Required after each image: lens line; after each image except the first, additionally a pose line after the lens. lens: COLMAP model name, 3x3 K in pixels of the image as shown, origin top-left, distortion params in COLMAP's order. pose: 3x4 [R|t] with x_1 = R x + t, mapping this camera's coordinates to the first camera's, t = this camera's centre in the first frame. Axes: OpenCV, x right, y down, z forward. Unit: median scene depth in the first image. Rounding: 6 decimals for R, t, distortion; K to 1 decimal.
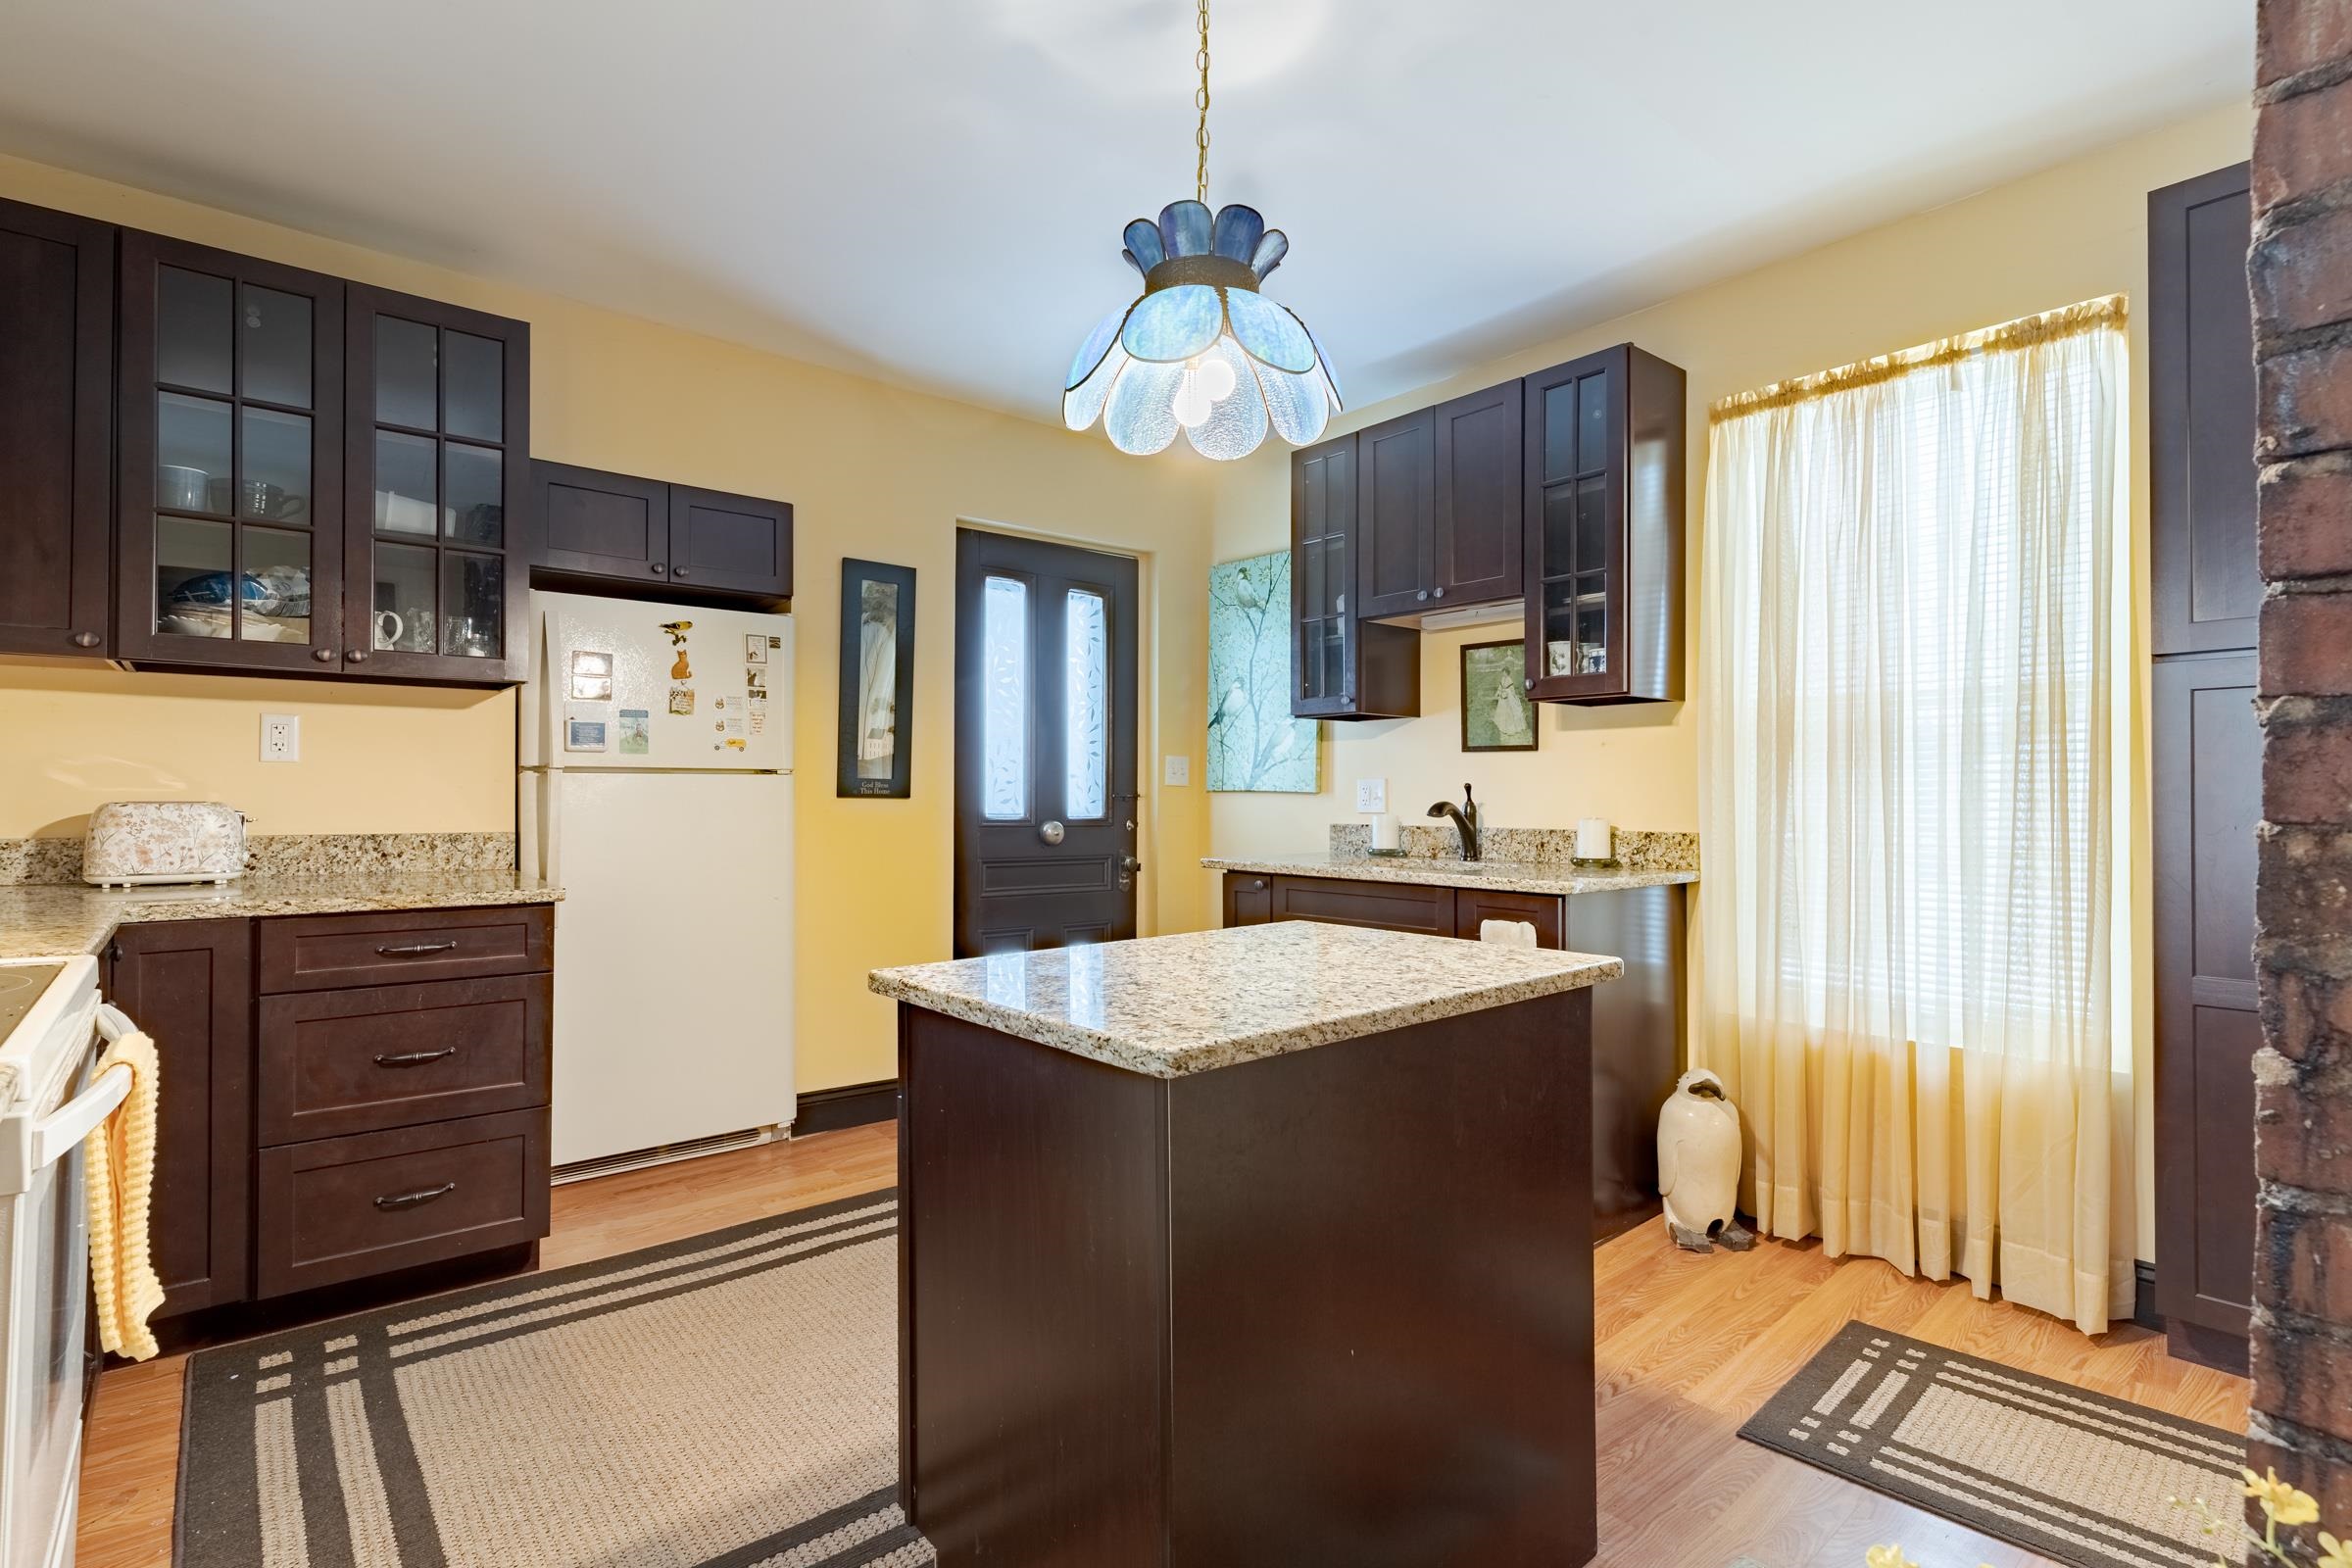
lens RADIAL K [[1120.3, 0, 1164.5], [0, 1120.3, 791.2], [0, 0, 1]] dist [-0.000385, 0.001137]
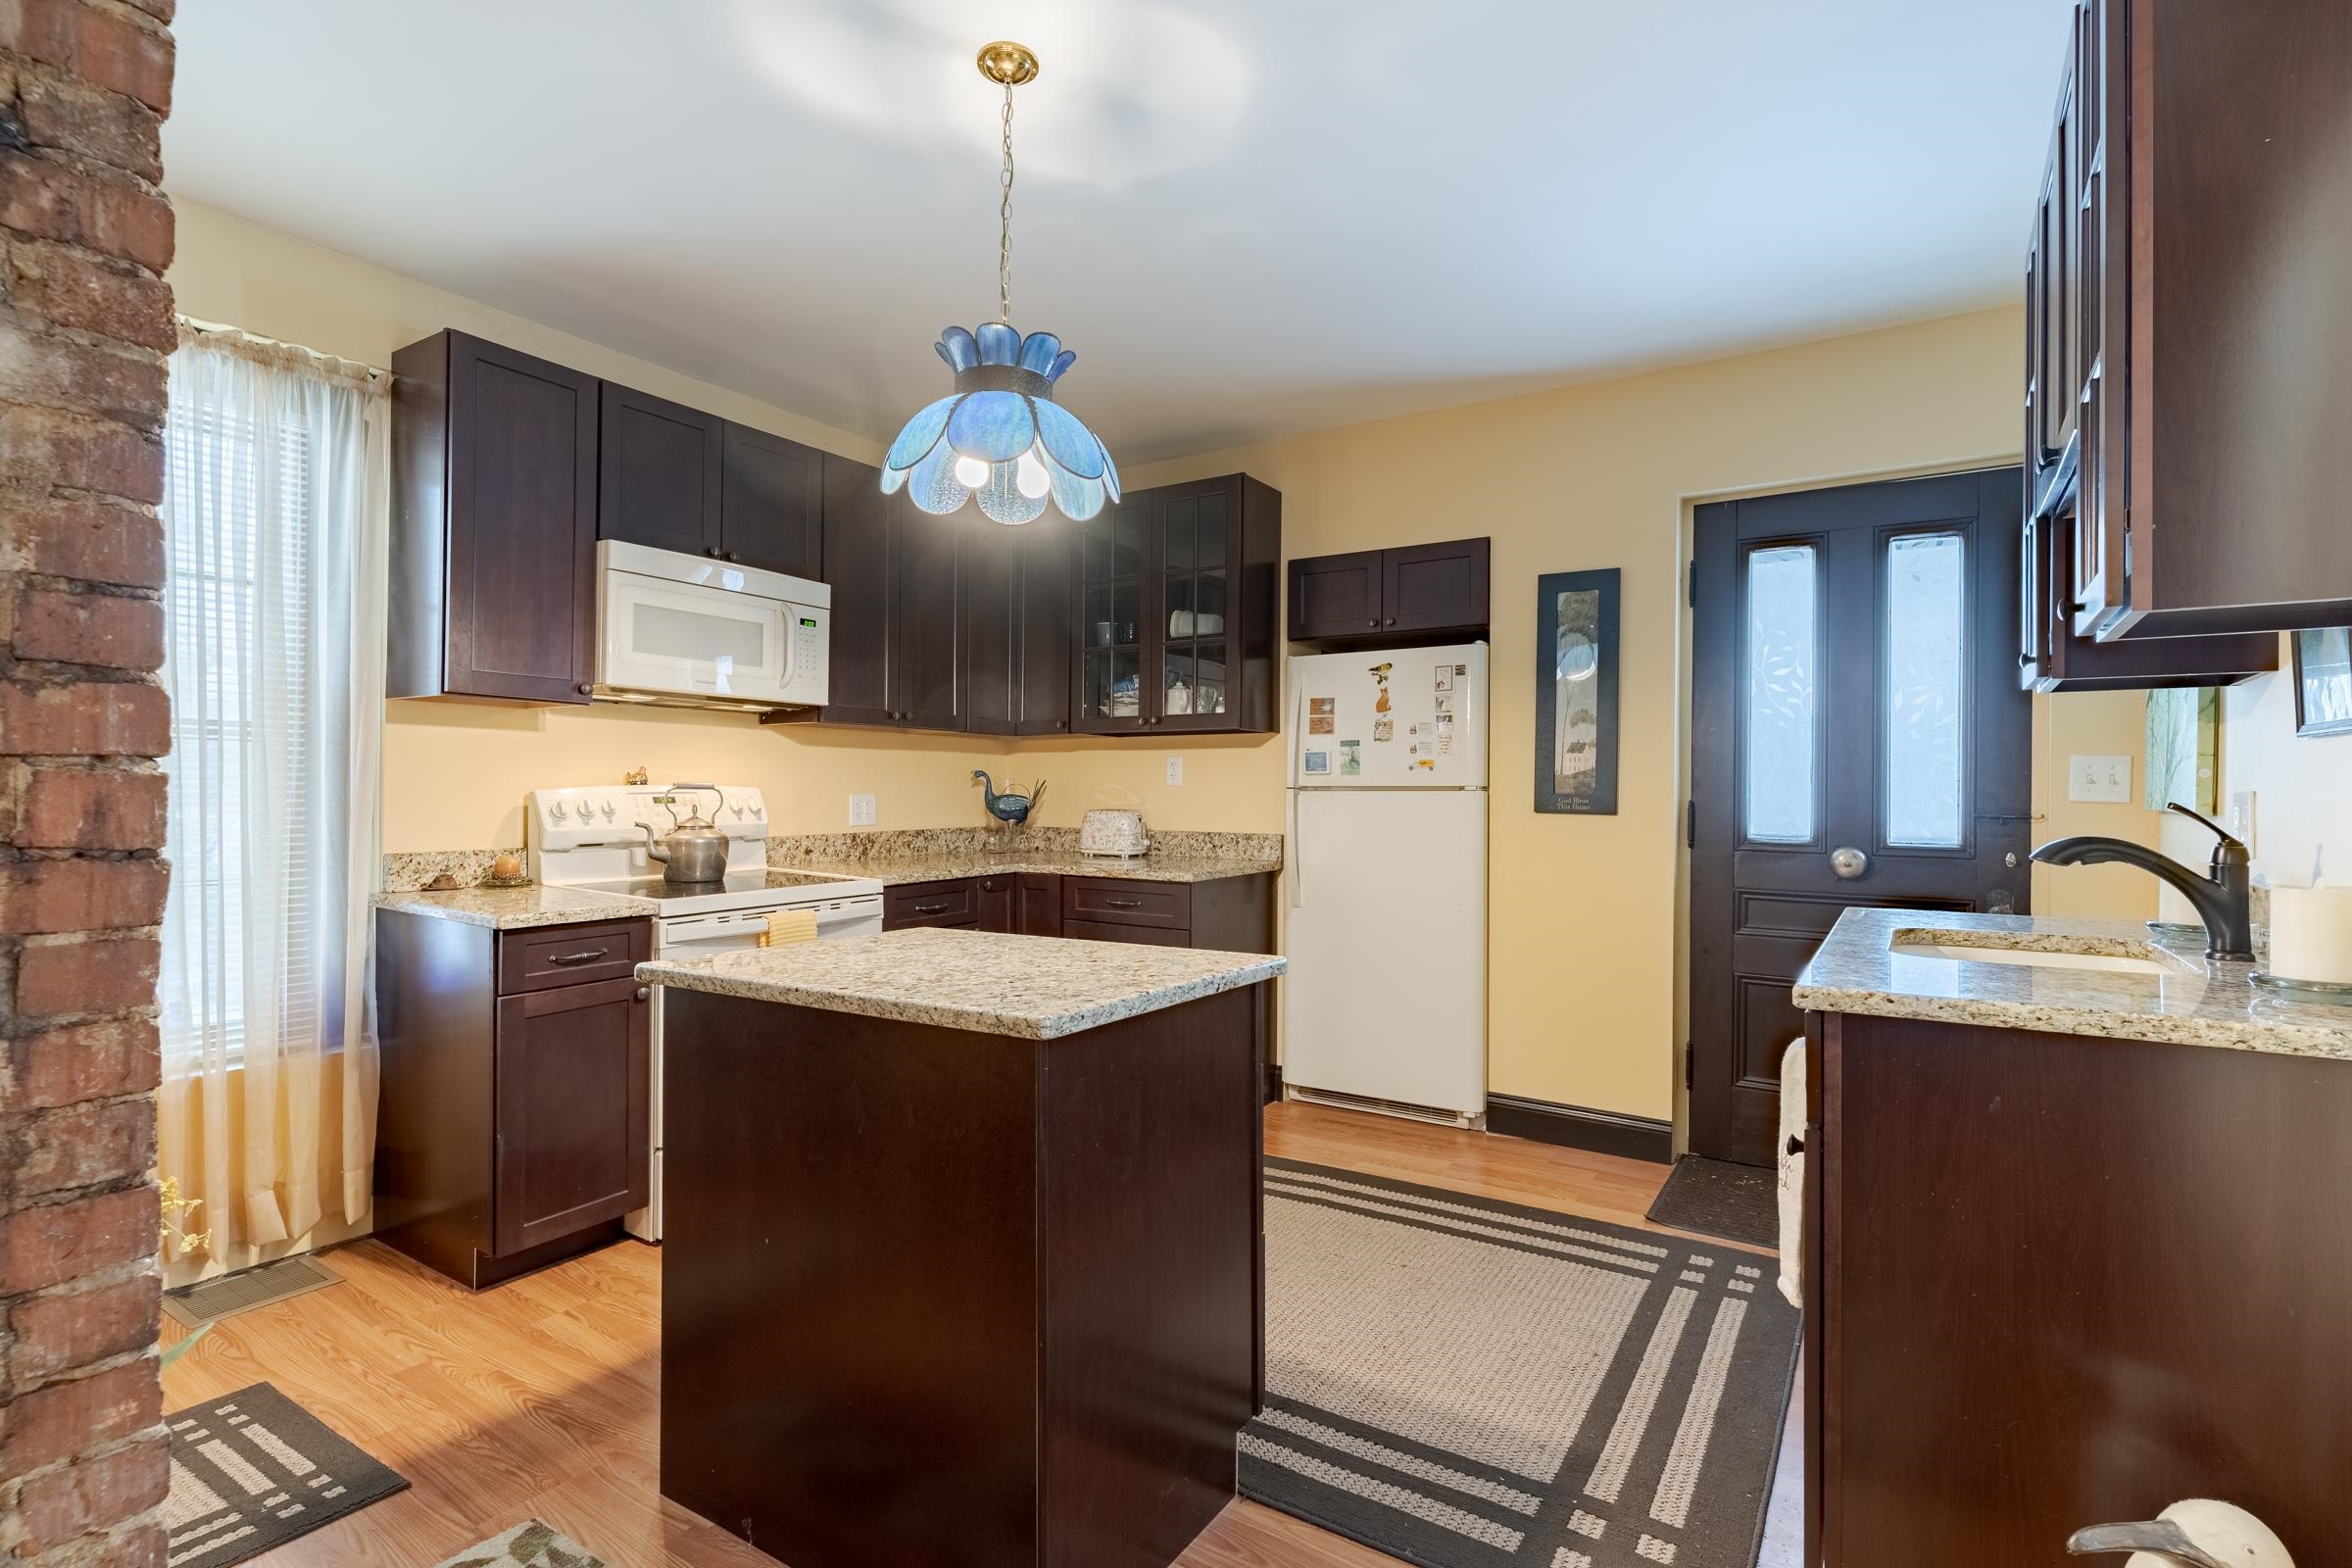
lens RADIAL K [[1120.3, 0, 1178.6], [0, 1120.3, 780.0], [0, 0, 1]] dist [-0.000385, 0.001137]
pose [[0.309814, -0.011189, -0.950731, 0.640252], [-0.001598, 0.999923, -0.012289, -0.012199], [0.950796, 0.005327, 0.309773, 0.419794]]
